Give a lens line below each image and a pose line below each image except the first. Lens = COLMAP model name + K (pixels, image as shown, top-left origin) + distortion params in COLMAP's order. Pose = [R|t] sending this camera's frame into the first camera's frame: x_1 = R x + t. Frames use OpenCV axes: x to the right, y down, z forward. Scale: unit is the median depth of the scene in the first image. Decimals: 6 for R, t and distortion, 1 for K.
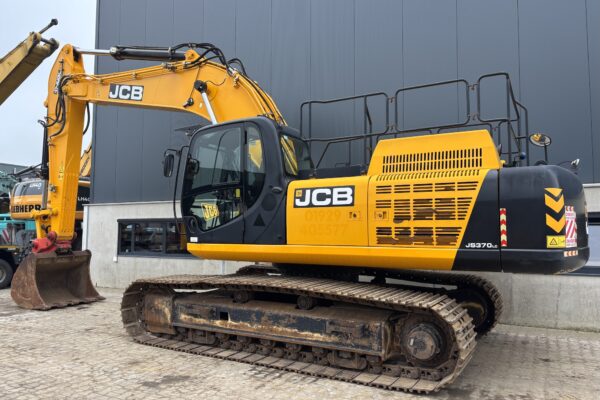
lens RADIAL K [[456.9, 0, 299.6], [0, 456.9, 199.8], [0, 0, 1]] dist [0.050897, -0.058055]
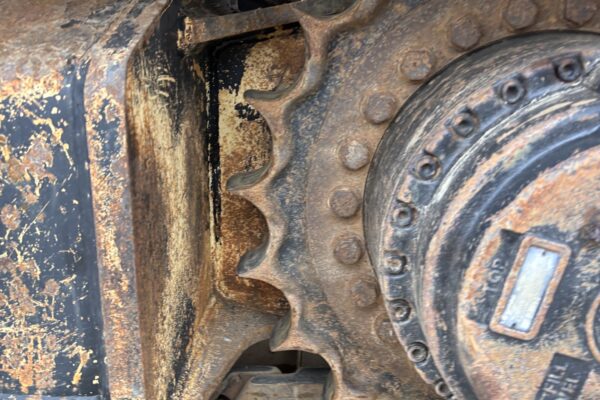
lens RADIAL K [[643.2, 0, 299.2], [0, 643.2, 201.2], [0, 0, 1]] dist [-0.009090, 0.000000]
pose [[0.896832, -0.120921, 0.425525, 0.147654], [-0.046215, 0.931041, 0.361975, 0.225828], [-0.439951, -0.344297, 0.829399, 0.809054]]
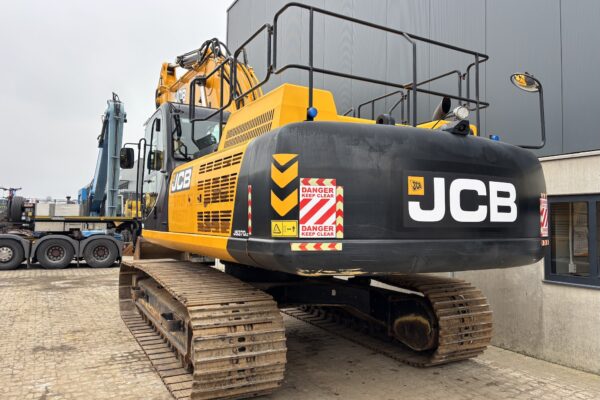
lens RADIAL K [[456.9, 0, 297.8], [0, 456.9, 194.0], [0, 0, 1]] dist [0.050897, -0.058055]
pose [[0.846425, -0.022837, -0.532019, 0.753601], [0.022082, 0.999726, -0.007782, 0.034234], [0.532051, -0.005161, 0.846697, 0.330878]]
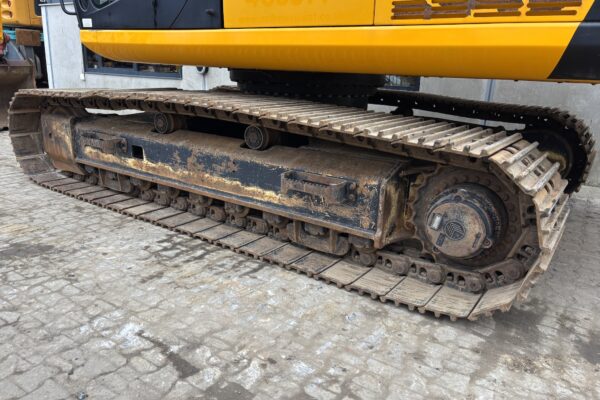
lens RADIAL K [[456.9, 0, 296.5], [0, 456.9, 201.5], [0, 0, 1]] dist [0.050897, -0.058055]
pose [[0.995358, 0.059975, -0.075272, 0.111821], [-0.030854, 0.939664, 0.340704, 0.106741], [0.091164, -0.336800, 0.937153, 0.455868]]
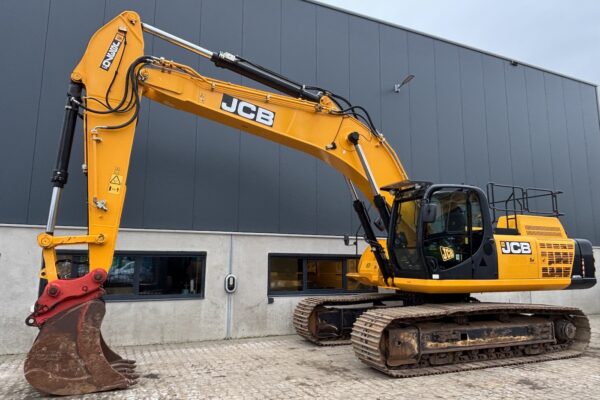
lens RADIAL K [[407.7, 0, 300.6], [0, 407.7, 203.8], [0, 0, 1]] dist [0.004909, -0.006368]
pose [[0.601040, 0.120209, 0.790127, -1.525641], [-0.060540, 0.992631, -0.104966, 0.036018], [-0.796922, 0.015255, 0.603889, 0.741434]]
